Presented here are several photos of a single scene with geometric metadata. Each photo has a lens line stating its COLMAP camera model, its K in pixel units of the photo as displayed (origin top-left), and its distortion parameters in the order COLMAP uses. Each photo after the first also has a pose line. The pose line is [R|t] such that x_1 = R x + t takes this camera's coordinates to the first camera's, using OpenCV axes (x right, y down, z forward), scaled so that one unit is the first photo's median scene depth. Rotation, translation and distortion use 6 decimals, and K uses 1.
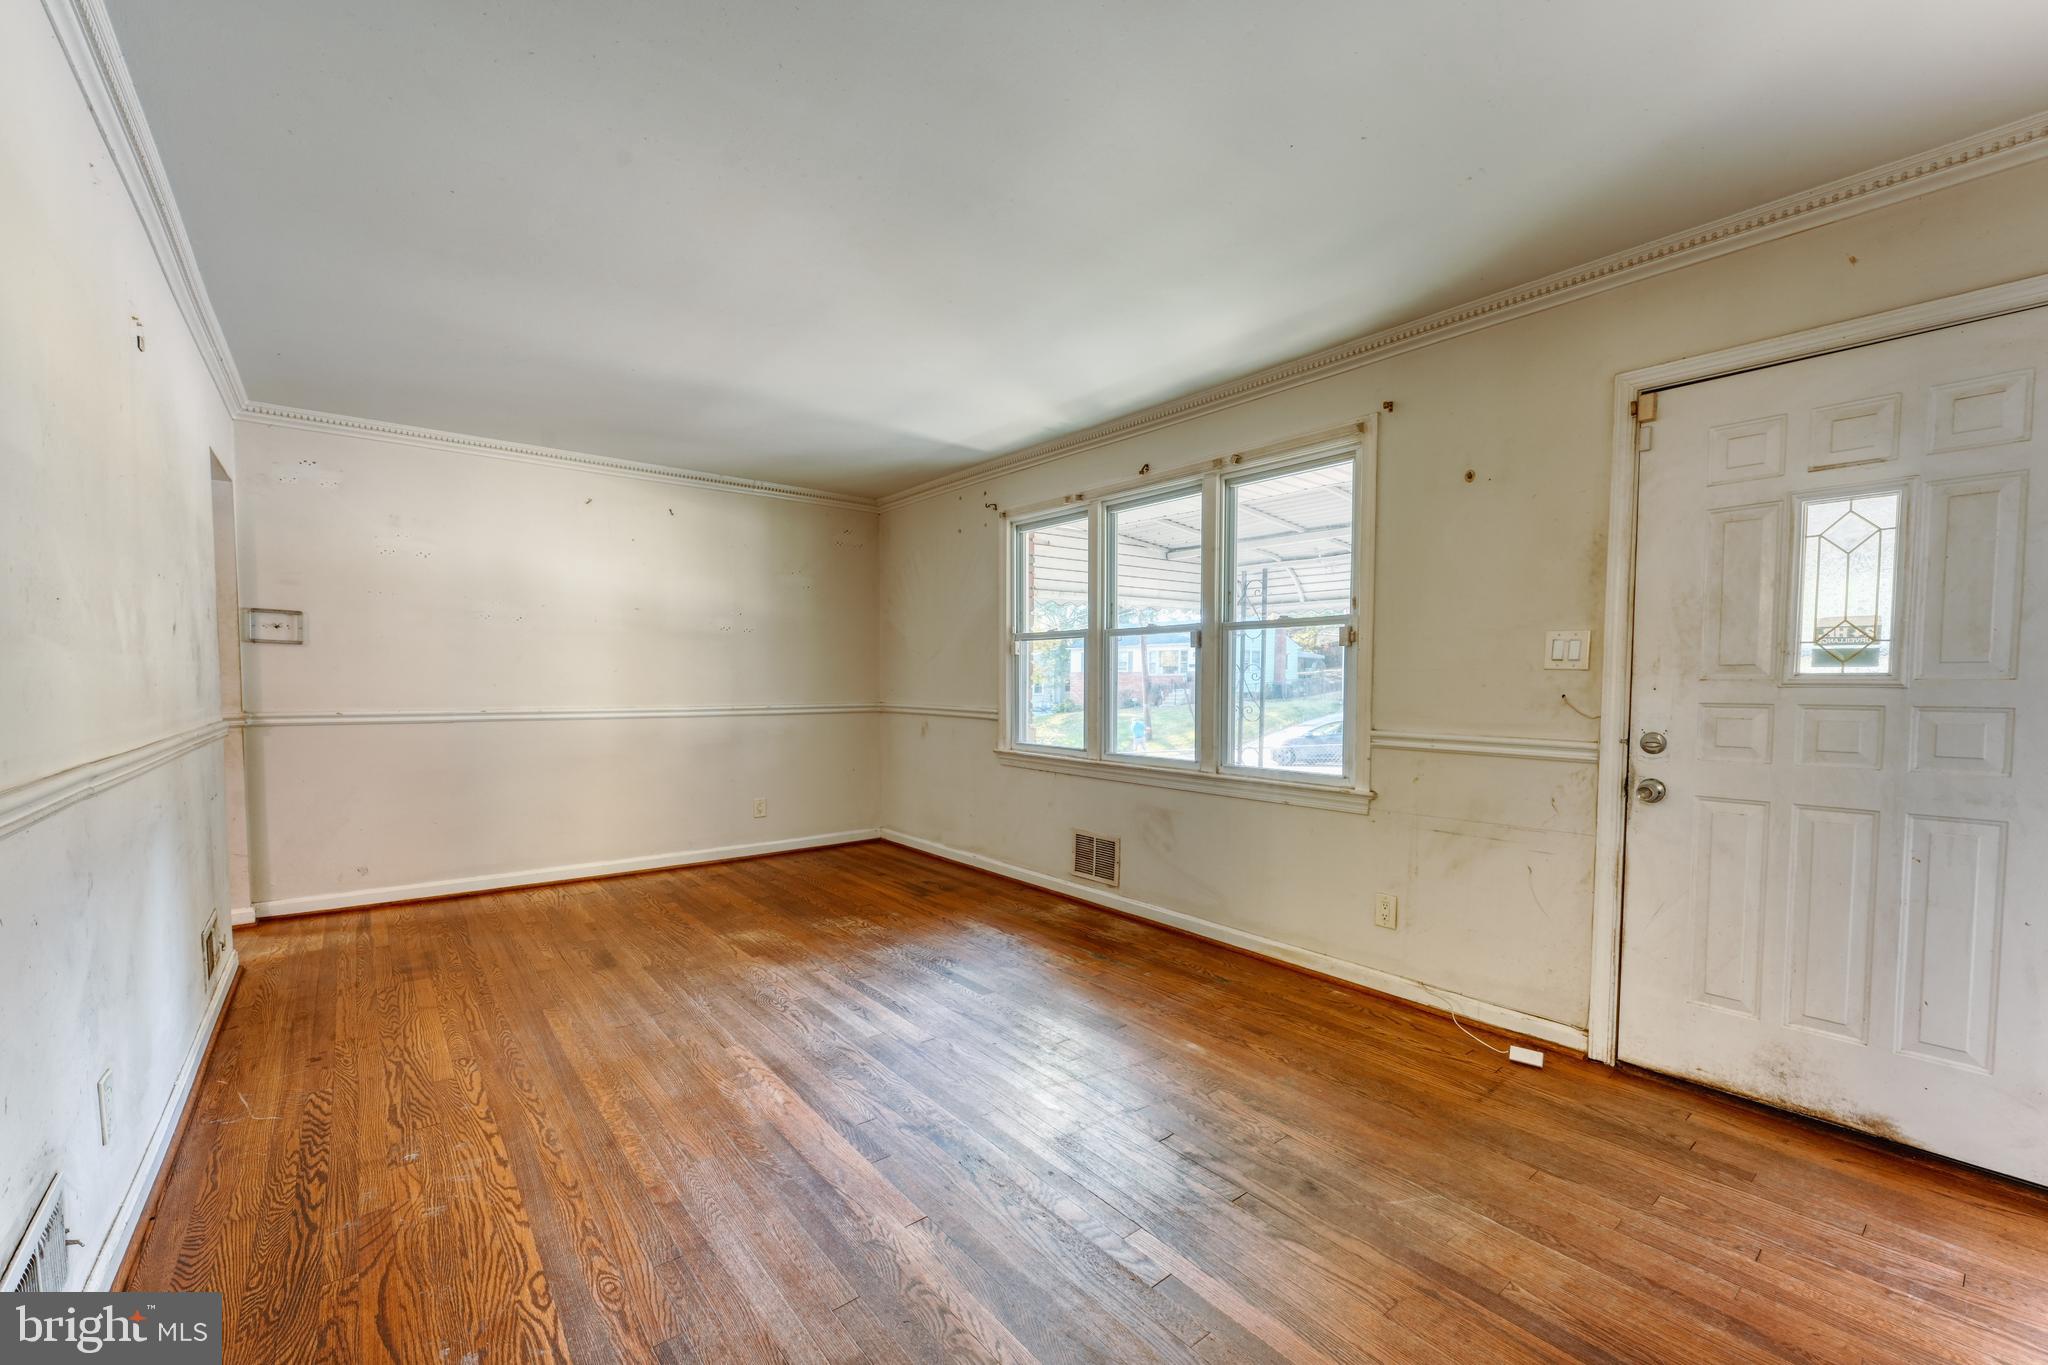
lens RADIAL K [[827.6, 0, 1022.5], [0, 827.6, 691.0], [0, 0, 1]] dist [-0.000219, 0.000239]
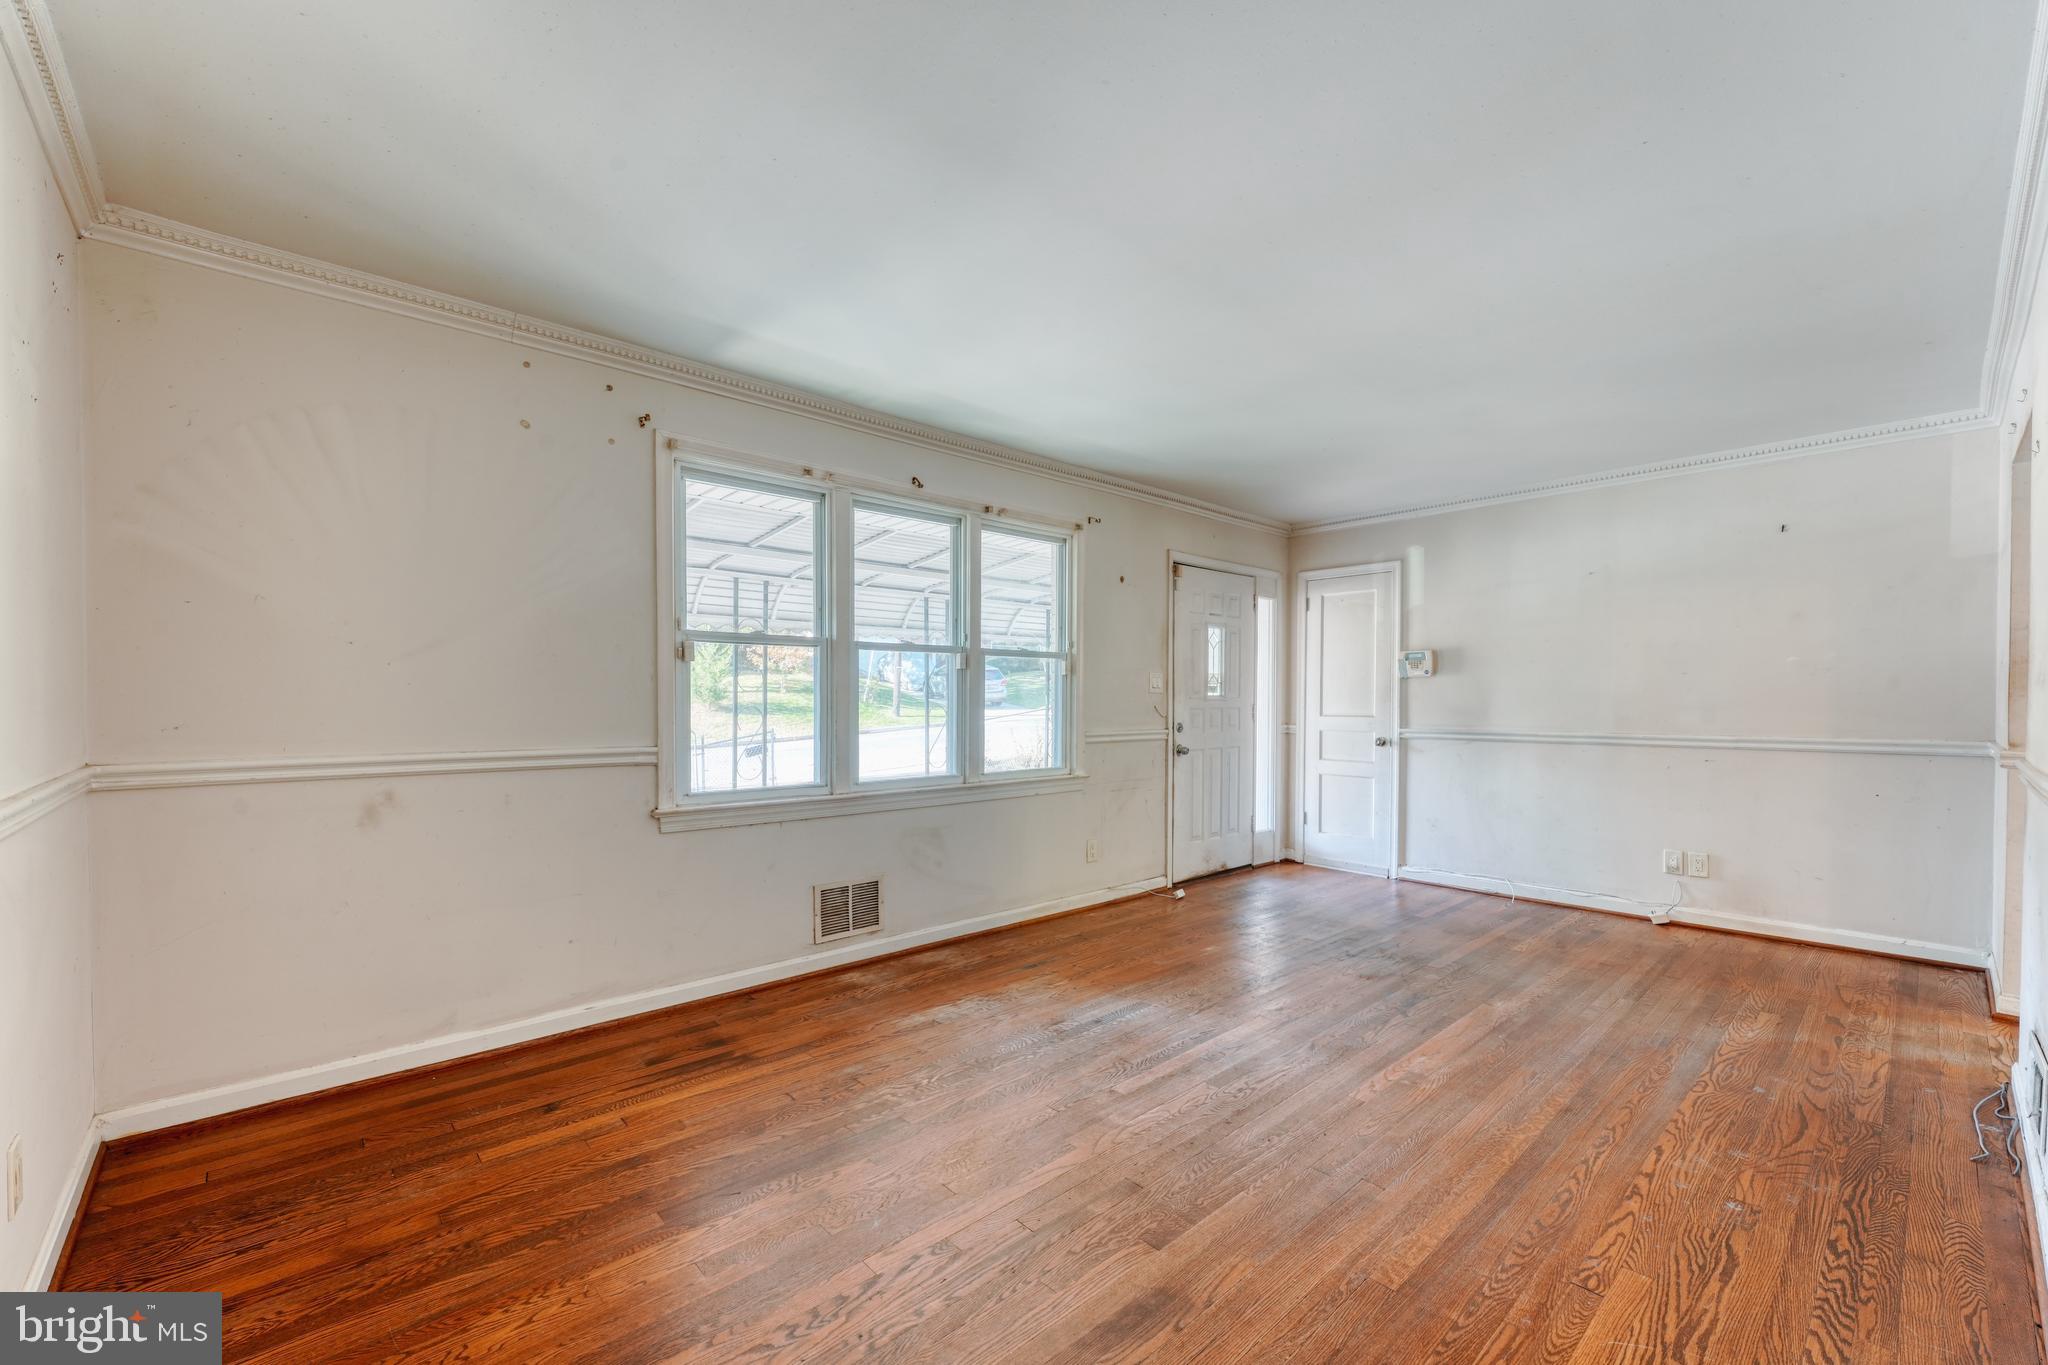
lens RADIAL K [[827.6, 0, 1020.2], [0, 827.6, 683.6], [0, 0, 1]] dist [-0.000219, 0.000239]
pose [[-0.052907, 0.012308, 0.998524, -1.151460], [0.011095, 0.999870, -0.011737, -0.025821], [-0.998538, 0.010458, -0.053036, 1.298095]]
